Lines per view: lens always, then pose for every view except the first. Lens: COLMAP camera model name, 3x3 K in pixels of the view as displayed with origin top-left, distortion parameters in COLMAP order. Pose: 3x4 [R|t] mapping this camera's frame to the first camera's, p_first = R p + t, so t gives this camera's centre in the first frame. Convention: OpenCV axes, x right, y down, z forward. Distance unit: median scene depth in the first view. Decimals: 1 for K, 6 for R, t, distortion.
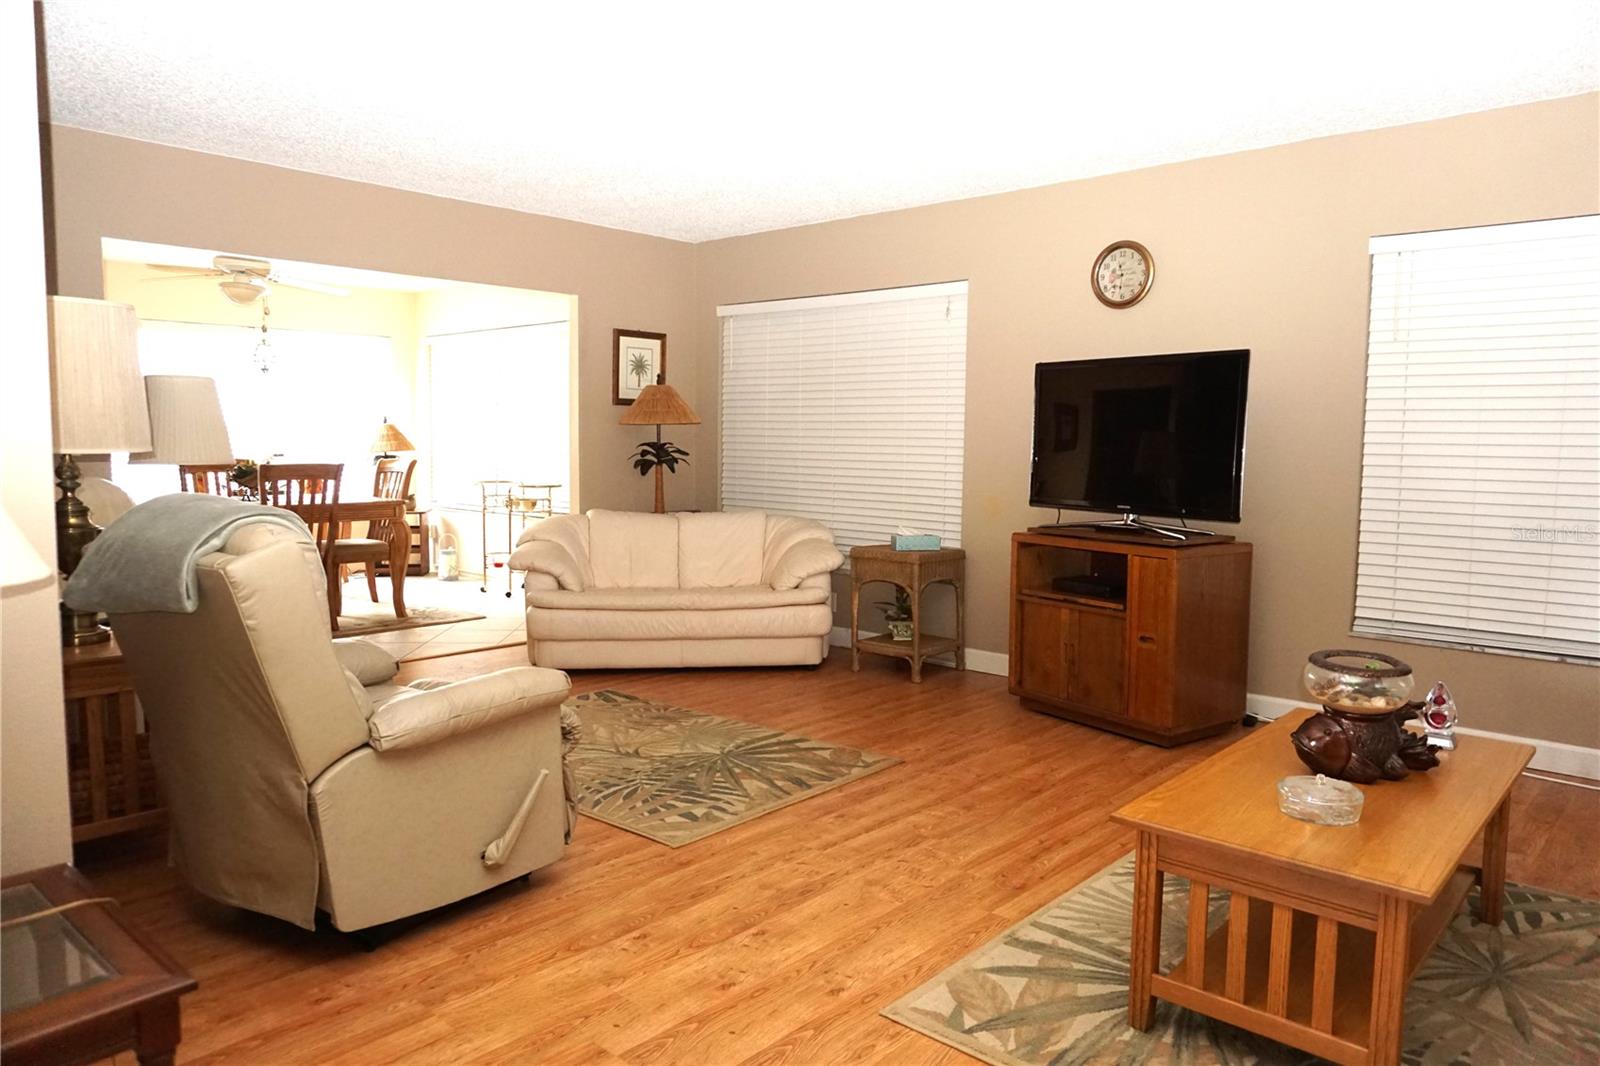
lens RADIAL K [[1082.3, 0, 795.2], [0, 1082.3, 531.9], [0, 0, 1]] dist [-0.017508, 0.015870]
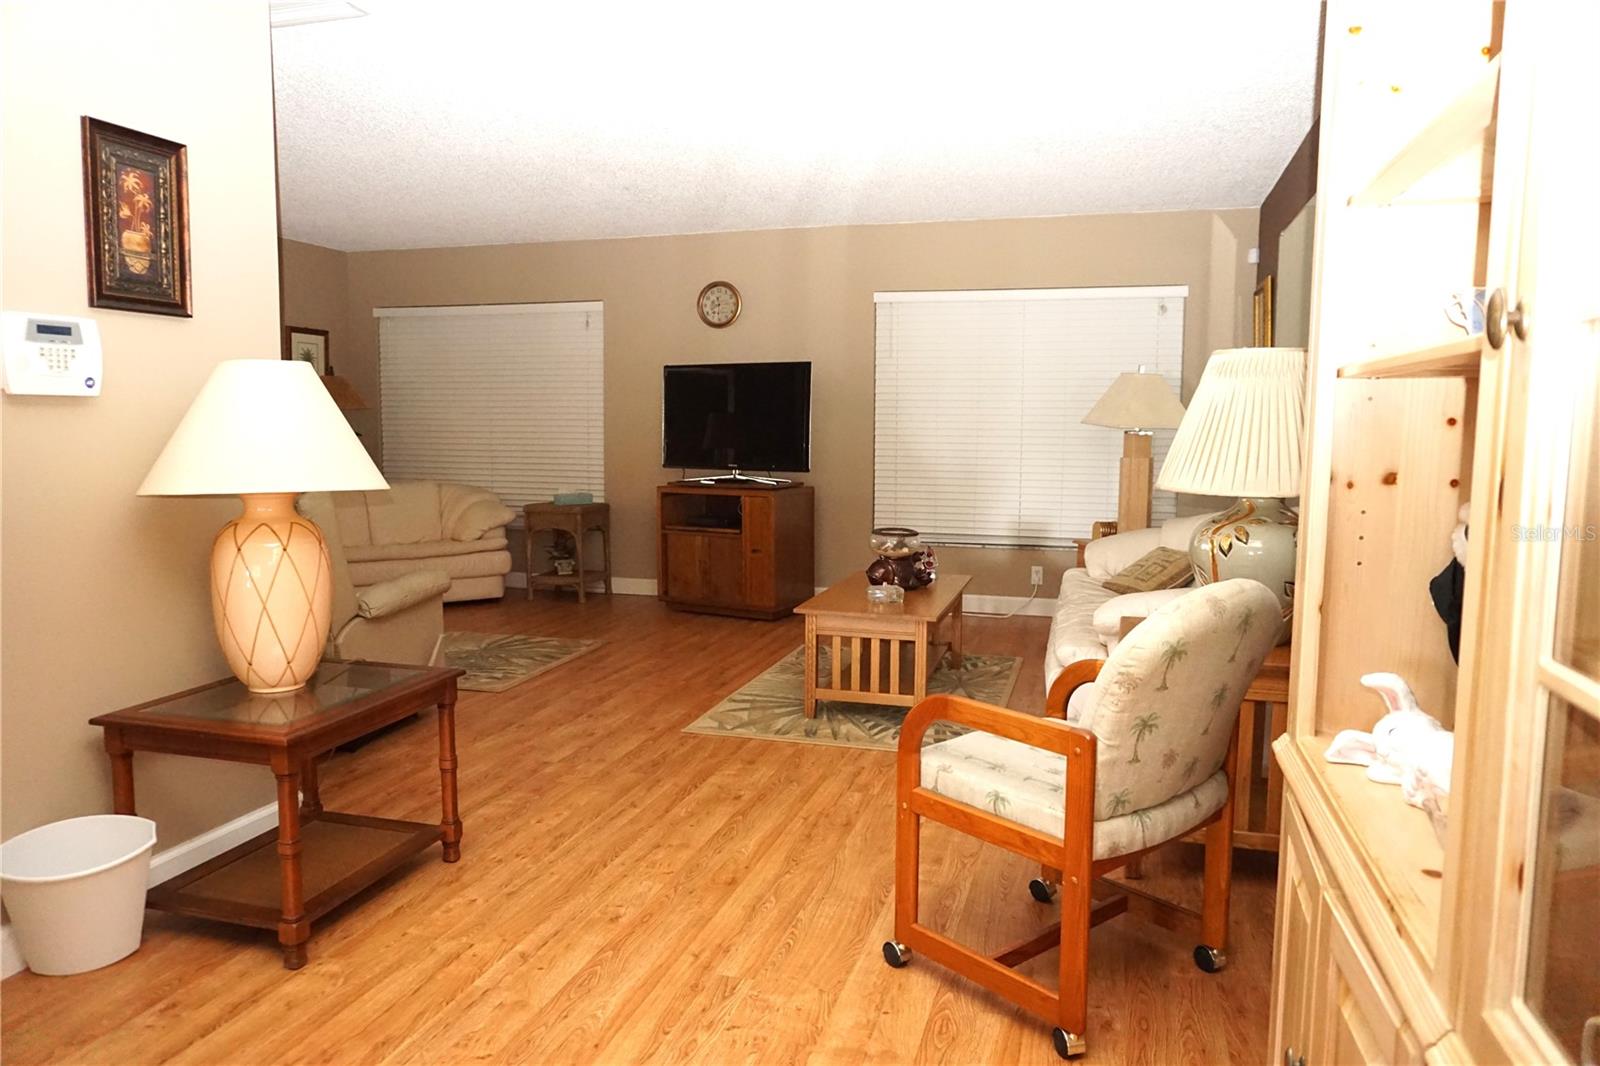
lens RADIAL K [[1082.3, 0, 798.5], [0, 1082.3, 532.4], [0, 0, 1]] dist [-0.017508, 0.015870]
pose [[0.900495, -0.051806, 0.431769, -0.248597], [0.044171, 0.998640, 0.027699, 0.030354], [-0.432616, -0.005872, 0.901559, -0.357920]]
